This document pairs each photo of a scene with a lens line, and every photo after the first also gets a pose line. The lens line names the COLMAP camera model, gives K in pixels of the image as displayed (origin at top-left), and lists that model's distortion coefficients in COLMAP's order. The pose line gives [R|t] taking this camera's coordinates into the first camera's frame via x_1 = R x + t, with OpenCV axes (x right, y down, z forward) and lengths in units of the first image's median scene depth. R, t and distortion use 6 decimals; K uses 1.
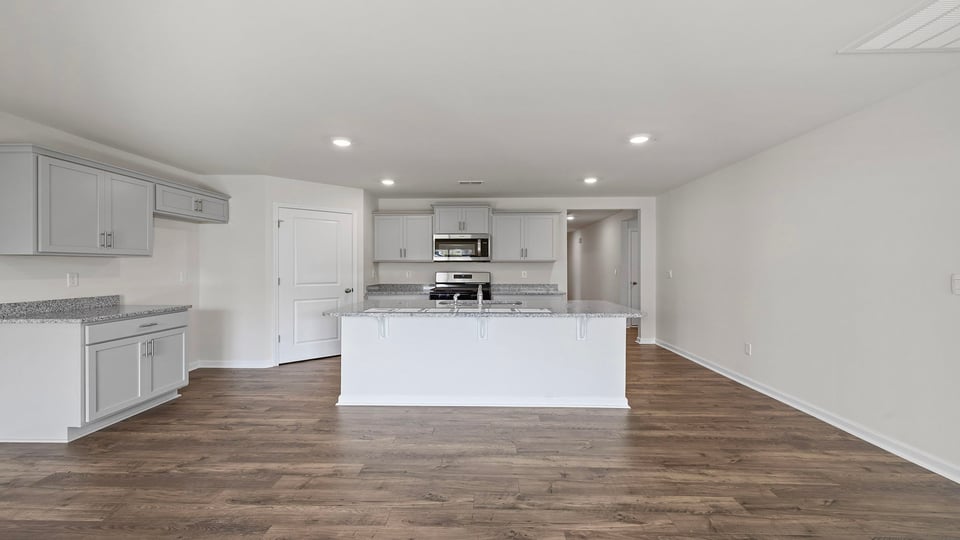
lens RADIAL K [[412.1, 0, 472.0], [0, 412.1, 273.8], [0, 0, 1]] dist [0.003124, -0.000064]
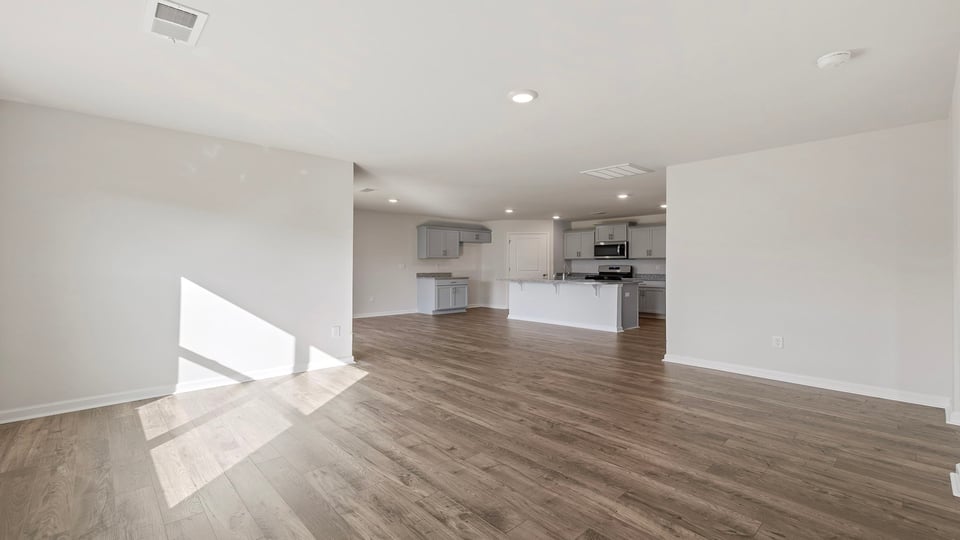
lens RADIAL K [[412.1, 0, 473.8], [0, 412.1, 271.9], [0, 0, 1]] dist [0.003124, -0.000064]
pose [[0.704778, 0.012210, -0.709323, 0.753074], [-0.012187, 0.999913, 0.005103, 0.019478], [0.709323, 0.005048, 0.704866, -0.515930]]
